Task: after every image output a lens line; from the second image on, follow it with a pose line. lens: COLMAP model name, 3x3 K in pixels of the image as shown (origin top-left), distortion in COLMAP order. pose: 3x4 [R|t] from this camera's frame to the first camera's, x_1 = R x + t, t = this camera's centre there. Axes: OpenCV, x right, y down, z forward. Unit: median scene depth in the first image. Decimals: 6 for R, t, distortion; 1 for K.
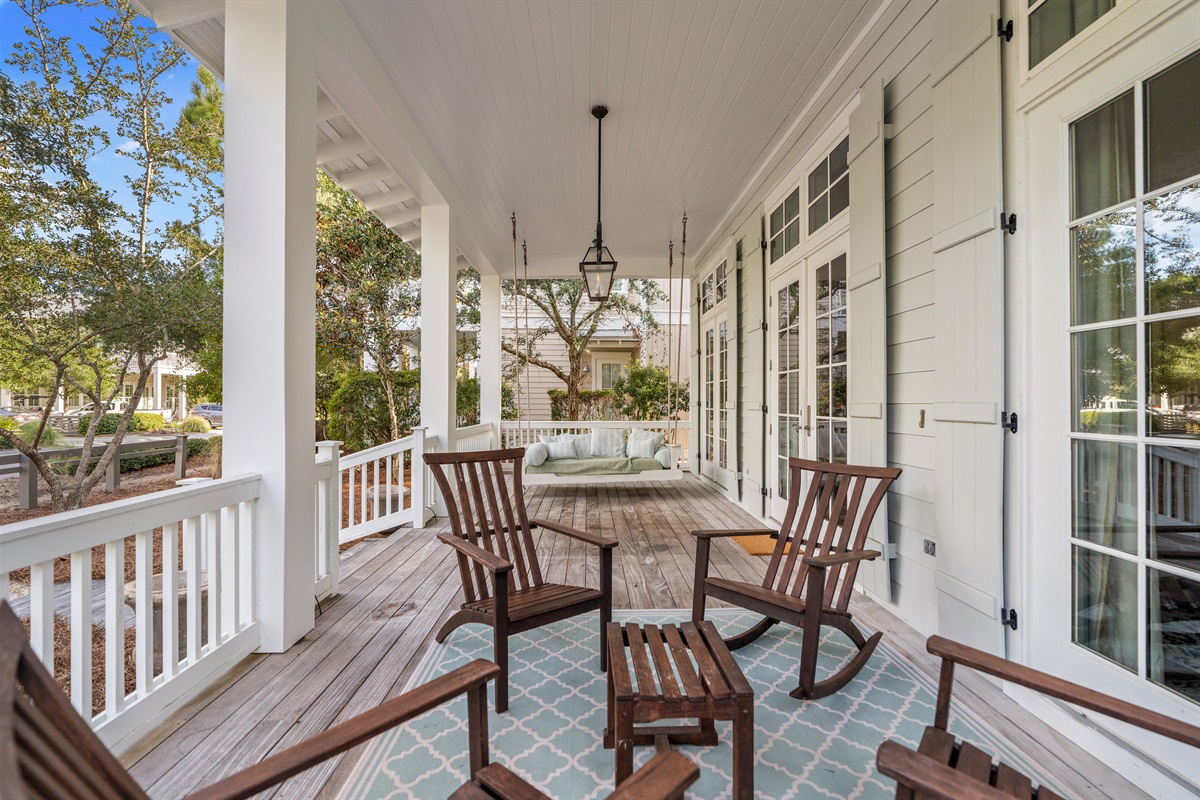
lens RADIAL K [[537.9, 0, 600.0], [0, 537.9, 400.0], [0, 0, 1]] dist [-0.000705, -0.000212]
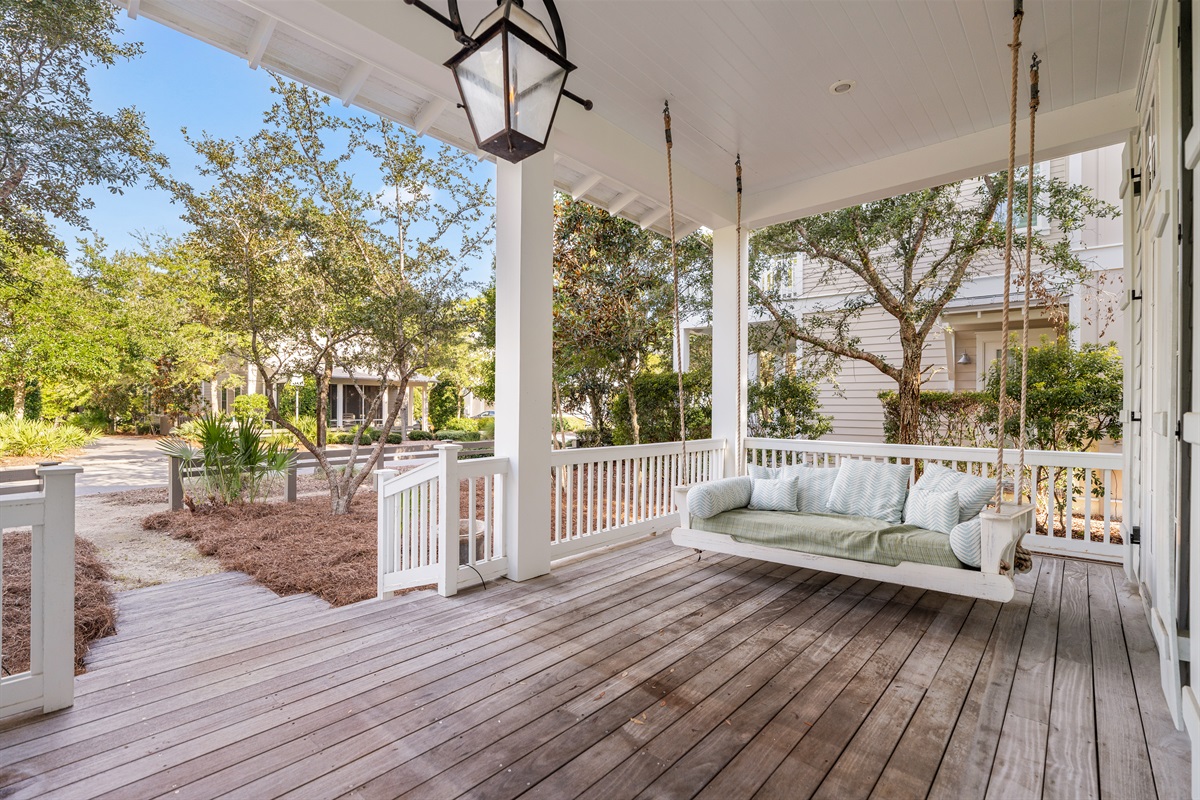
lens RADIAL K [[537.9, 0, 600.0], [0, 537.9, 400.0], [0, 0, 1]] dist [-0.000705, -0.000212]
pose [[0.727555, -0.004004, -0.686037, 0.125598], [-0.006914, 0.999889, -0.013168, 0.001917], [0.686014, 0.014324, 0.727447, 0.306848]]
